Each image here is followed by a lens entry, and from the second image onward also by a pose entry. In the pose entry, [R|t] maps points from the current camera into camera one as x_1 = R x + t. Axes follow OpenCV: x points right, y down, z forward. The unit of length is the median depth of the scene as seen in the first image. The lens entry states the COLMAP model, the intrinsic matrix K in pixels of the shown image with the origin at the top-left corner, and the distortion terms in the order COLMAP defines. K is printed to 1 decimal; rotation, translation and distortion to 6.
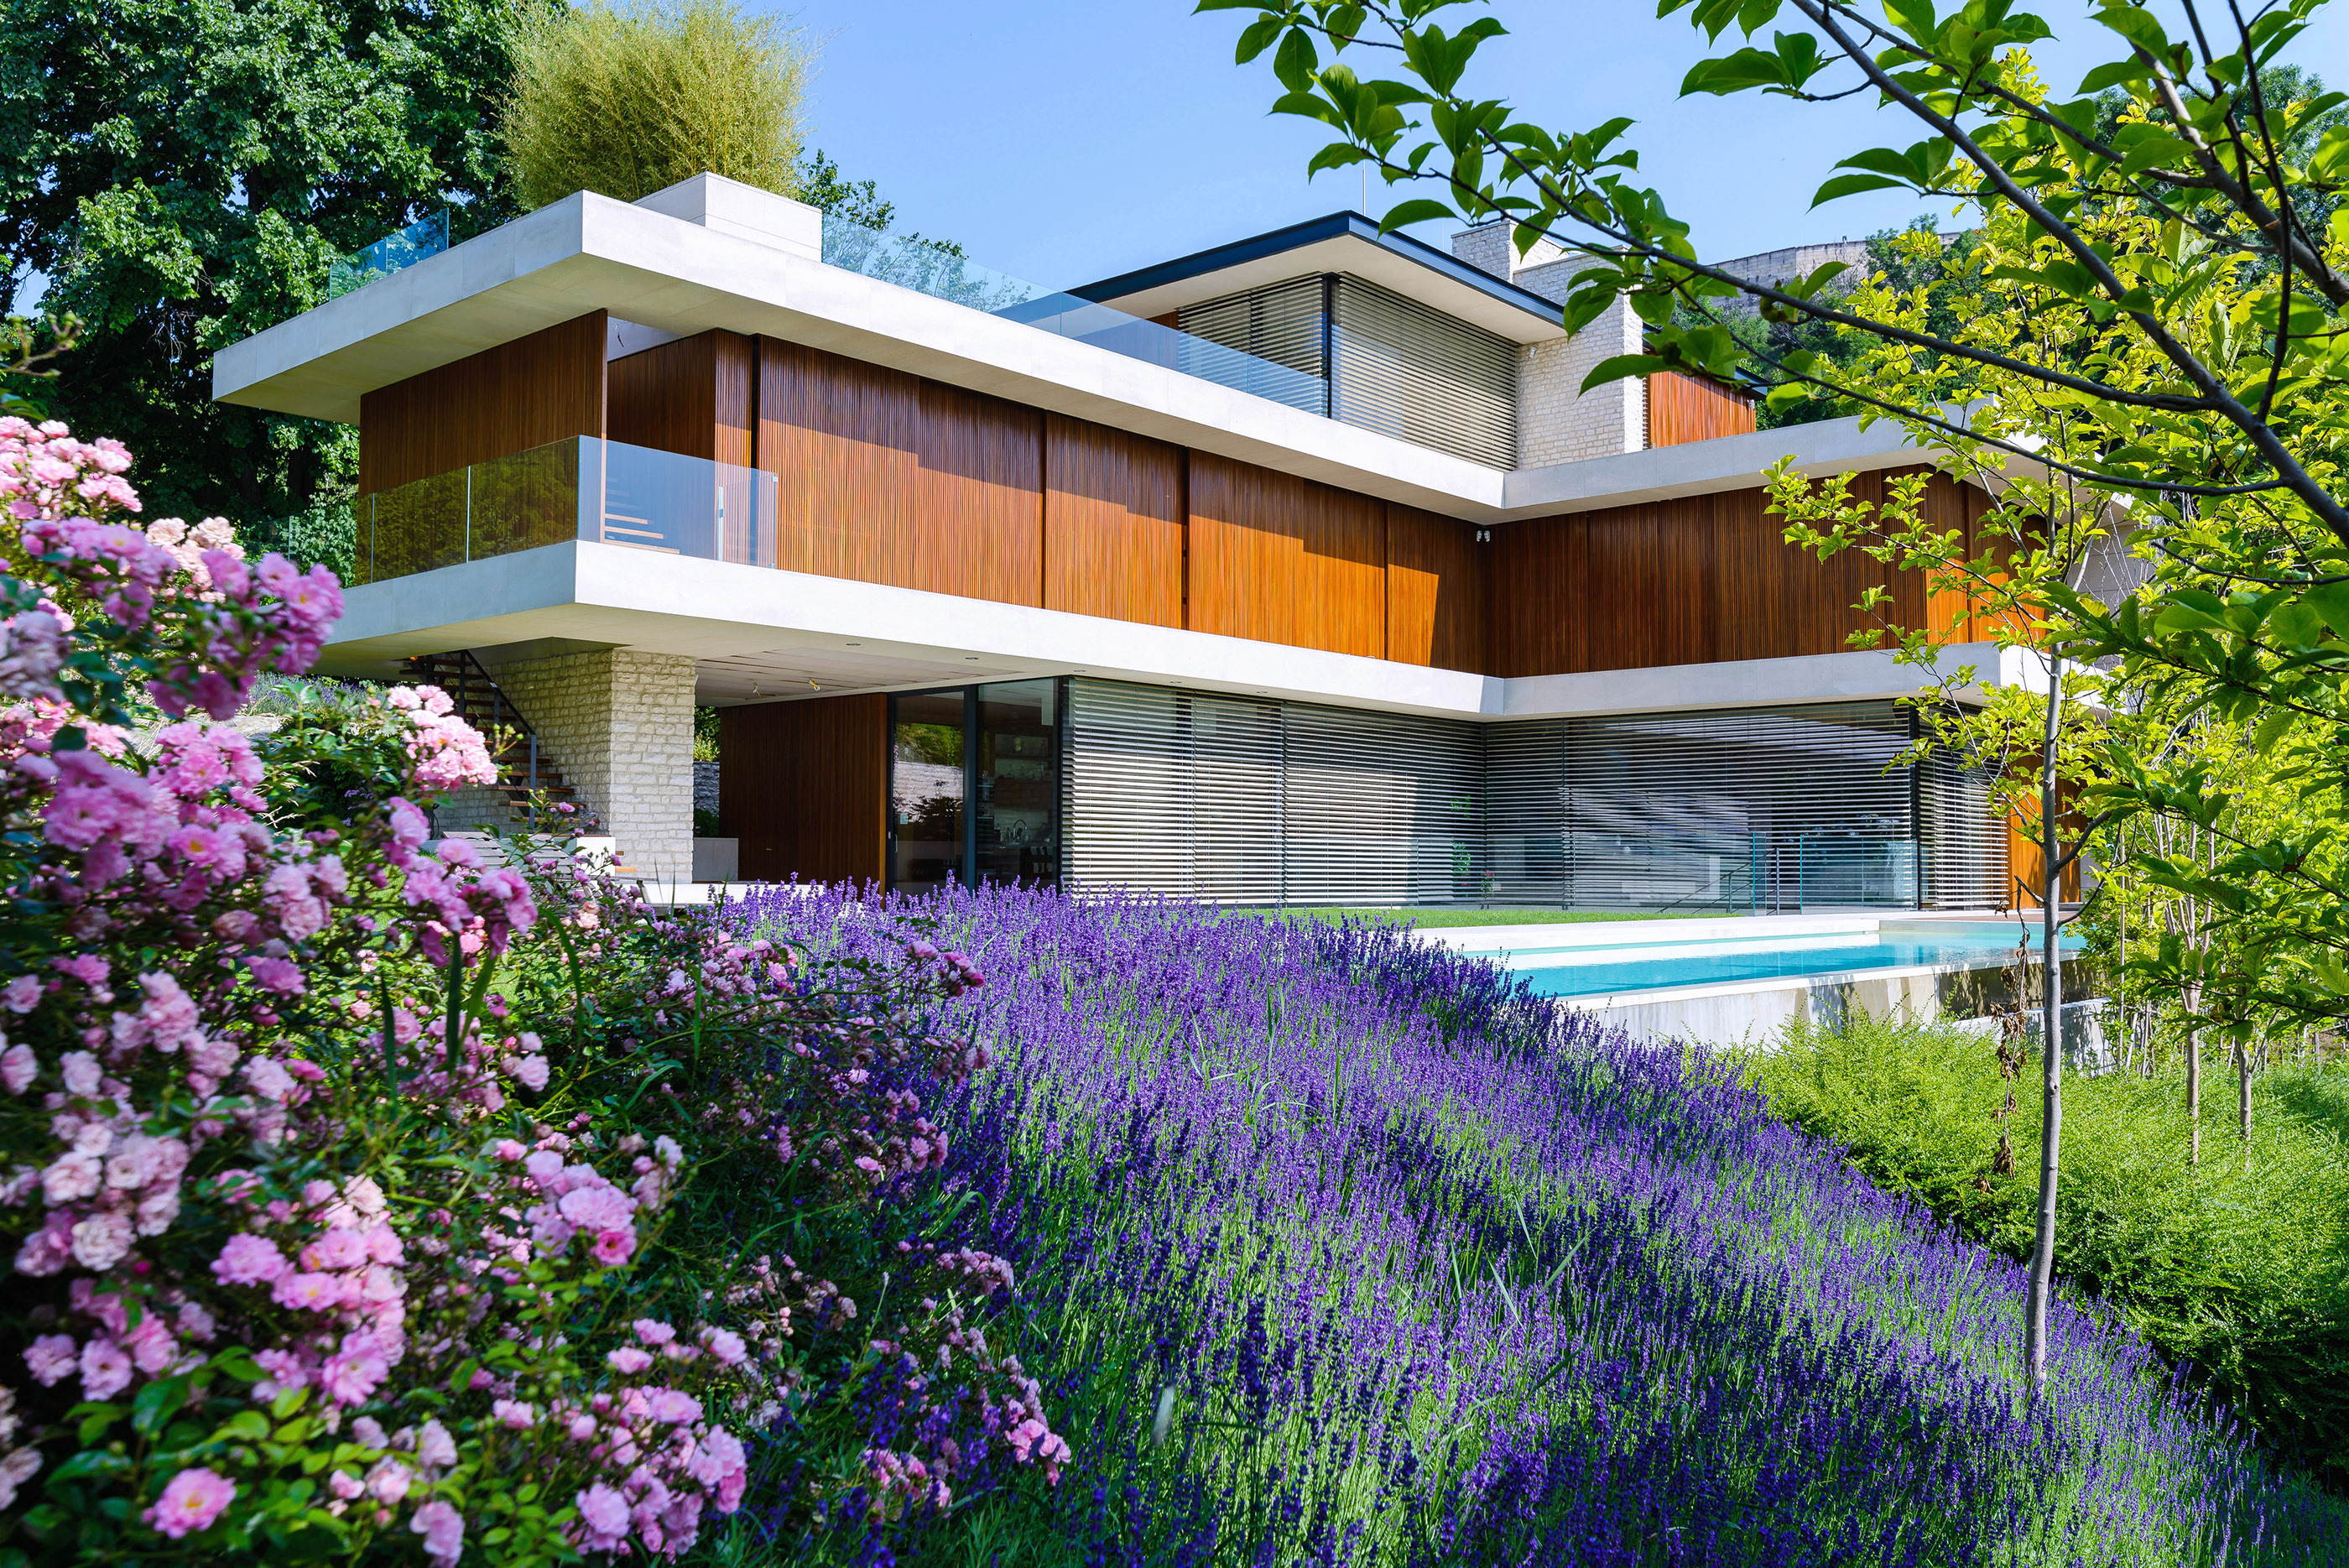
lens RADIAL K [[2021.1, 0, 1183.9], [0, 2021.1, 859.4], [0, 0, 1]] dist [-0.013138, 0.017610]
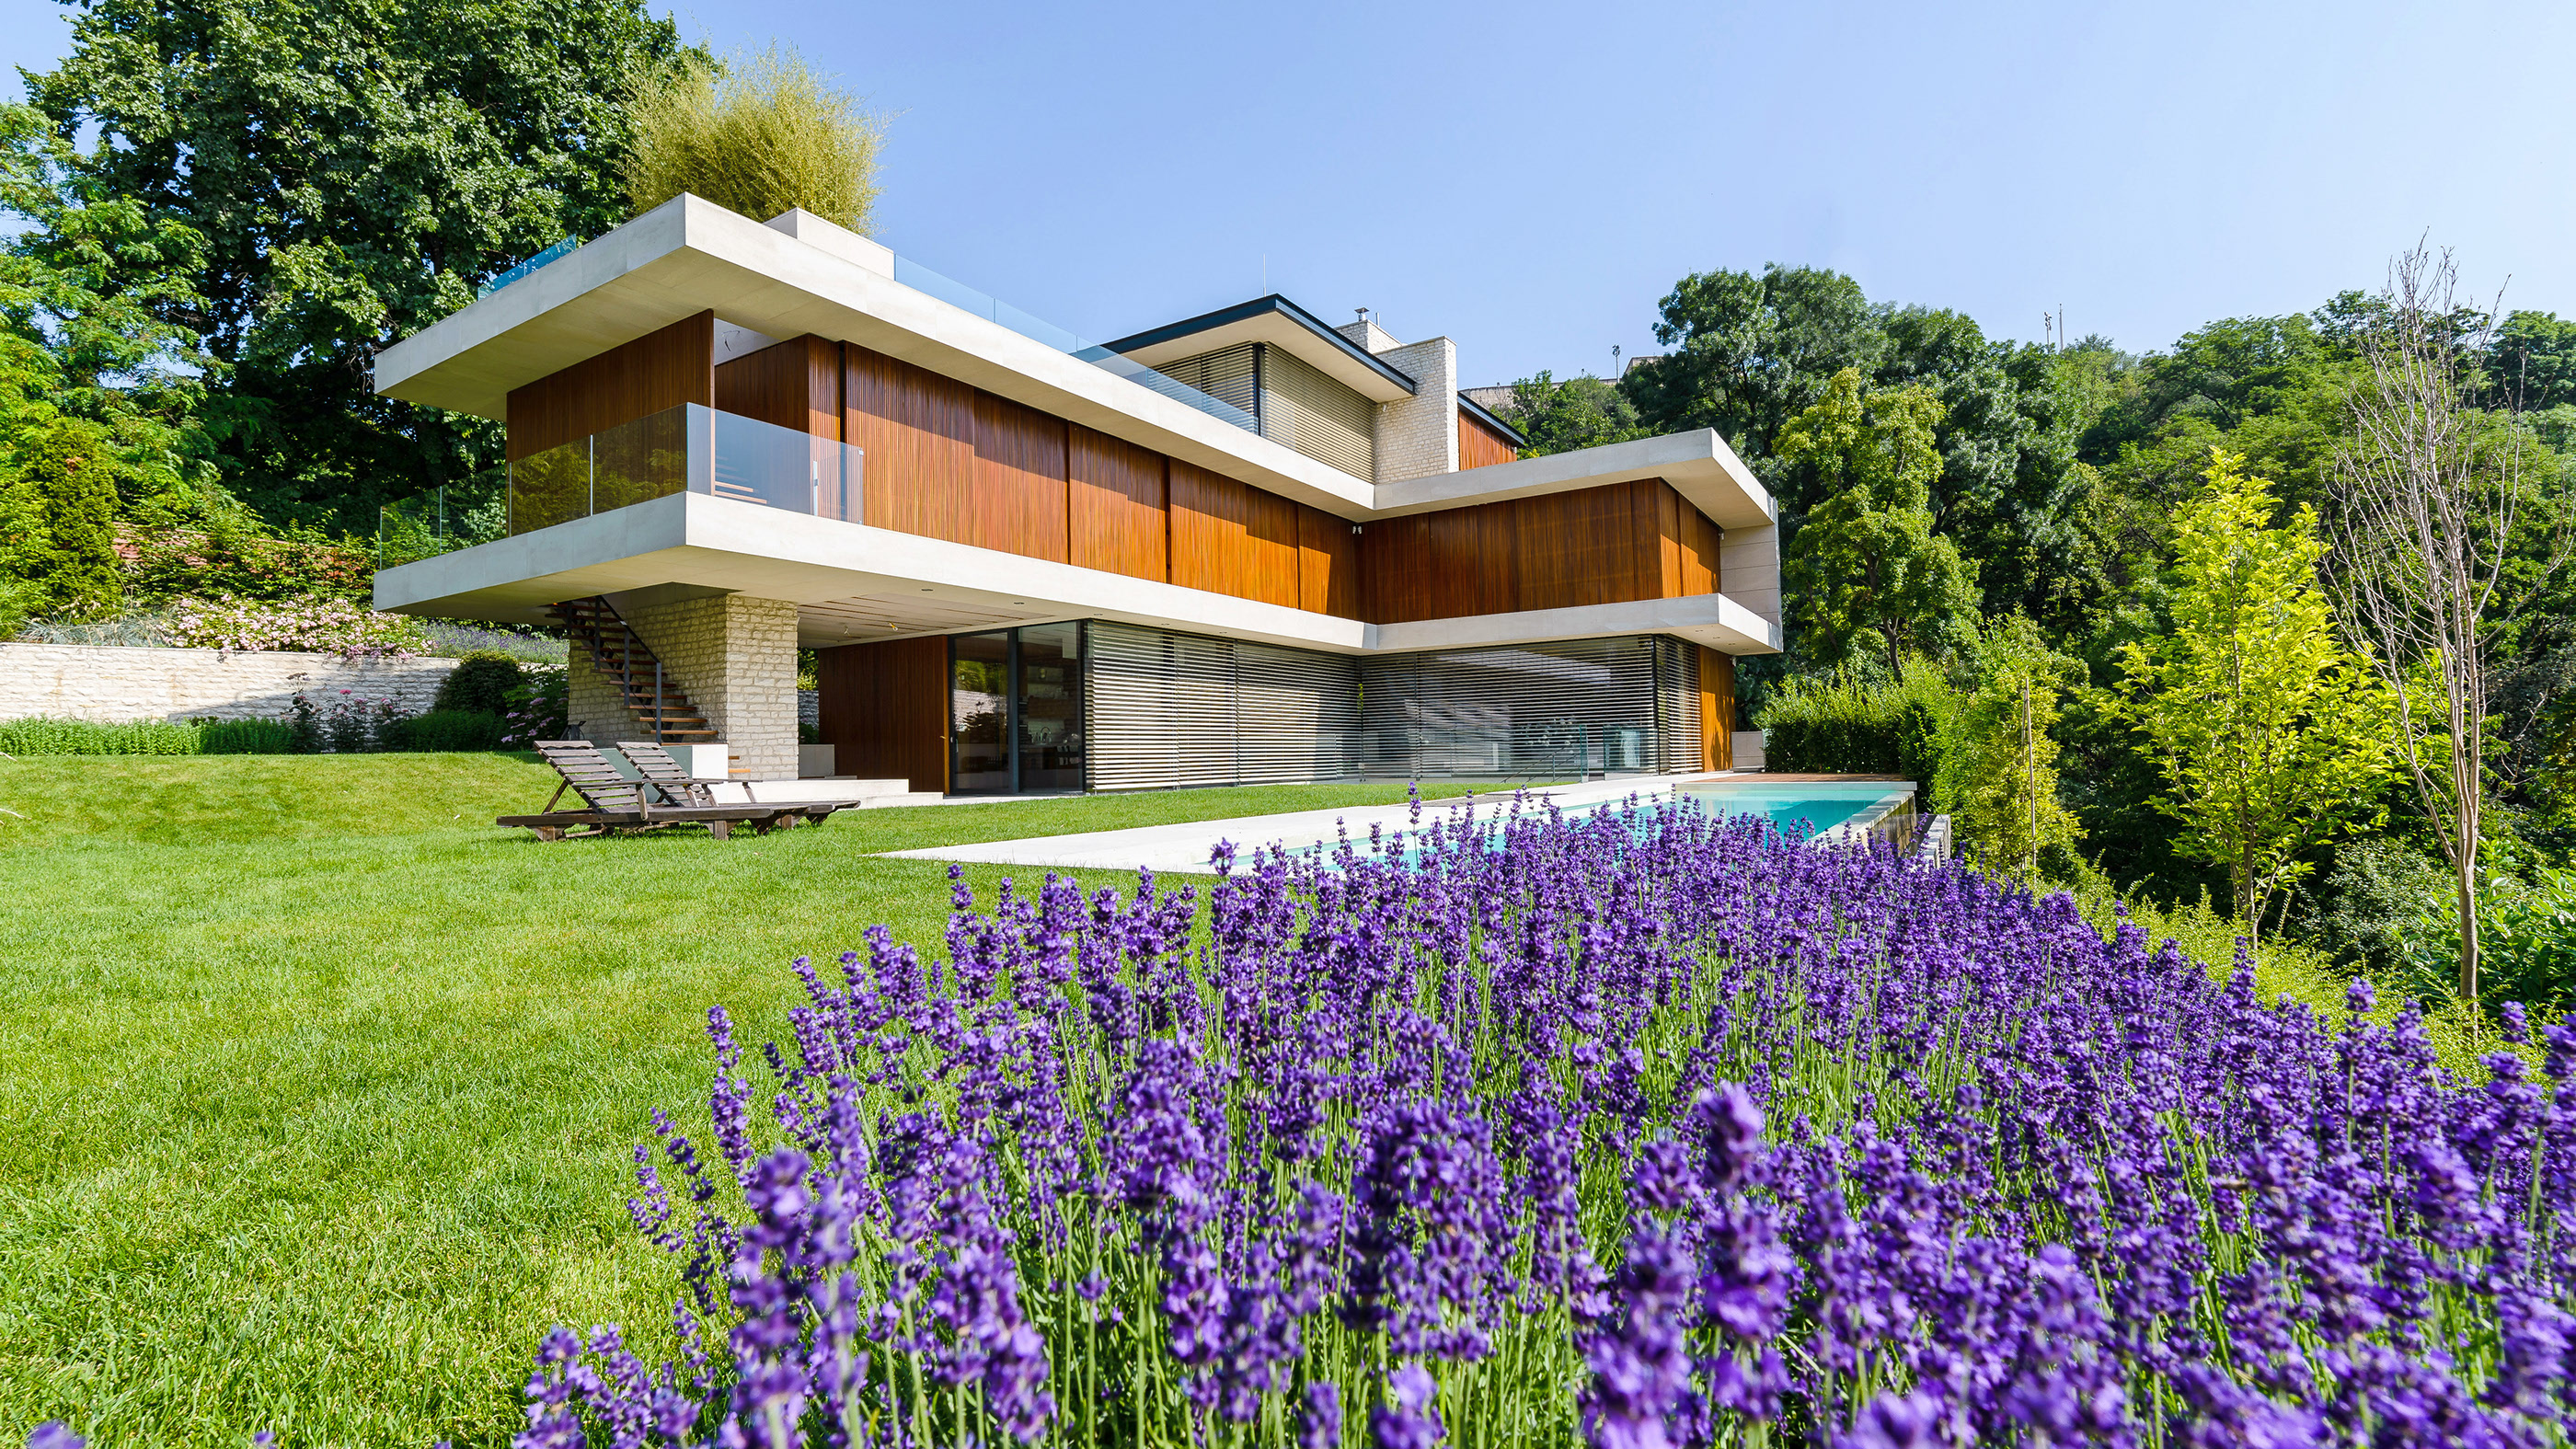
lens RADIAL K [[1170.2, 0, 1296.3], [0, 1170.2, 745.2], [0, 0, 1]] dist [-0.000587, -0.001803]
pose [[0.986505, -0.023787, 0.161995, -0.043895], [0.024656, 0.999690, -0.003357, 0.000068], [-0.161865, 0.007306, 0.986786, 0.184299]]
